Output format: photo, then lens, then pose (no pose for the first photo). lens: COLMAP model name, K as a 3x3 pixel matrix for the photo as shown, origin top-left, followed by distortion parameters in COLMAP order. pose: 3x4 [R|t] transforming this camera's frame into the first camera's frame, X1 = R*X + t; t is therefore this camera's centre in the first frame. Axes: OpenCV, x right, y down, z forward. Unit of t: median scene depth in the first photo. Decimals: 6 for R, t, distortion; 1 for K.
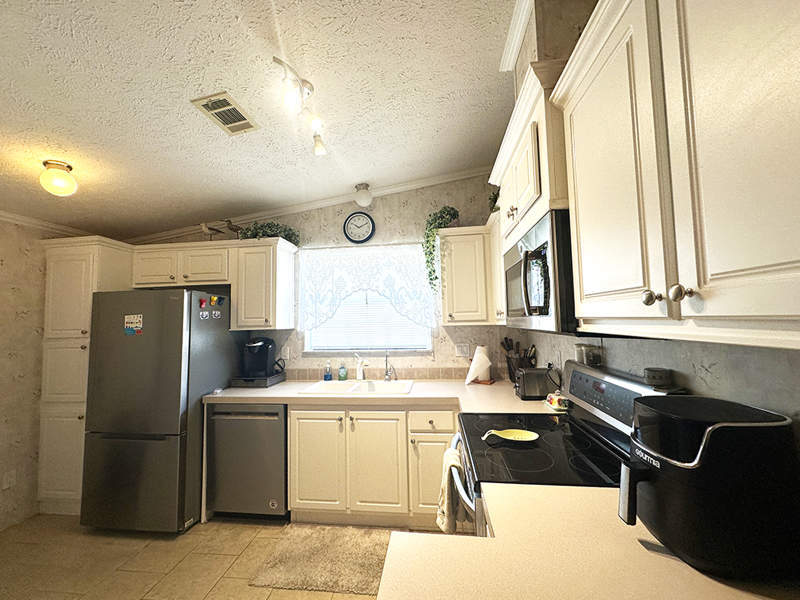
lens RADIAL K [[318.6, 0, 400.0], [0, 318.6, 300.0], [0, 0, 1]] dist [-0.000243, -0.000032]
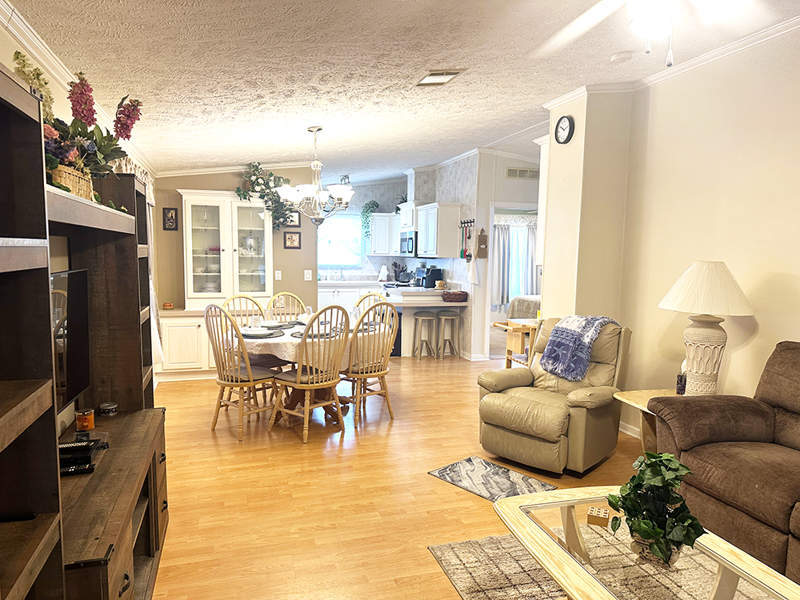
lens RADIAL K [[557.7, 0, 400.0], [0, 557.7, 300.0], [0, 0, 1]] dist [0.000285, 0.000005]
pose [[0.912832, 0.004645, 0.408309, -1.210675], [-0.064095, 0.989170, 0.132041, -0.136738], [-0.403274, -0.146702, 0.903243, -2.554675]]
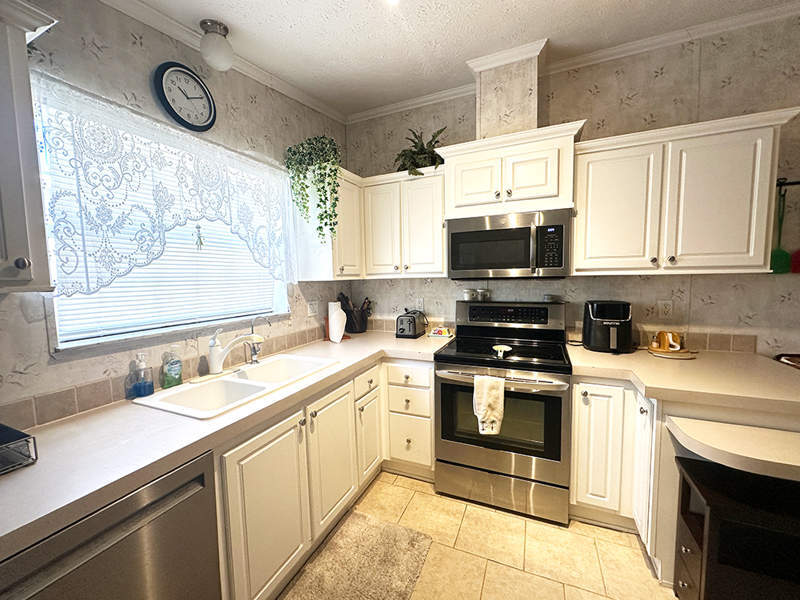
lens RADIAL K [[318.6, 0, 400.0], [0, 318.6, 300.0], [0, 0, 1]] dist [-0.000243, -0.000032]
pose [[0.292818, -0.053134, 0.954691, -0.583087], [-0.045614, 0.996542, 0.069454, 0.059364], [-0.955080, -0.063884, 0.289382, 0.514150]]
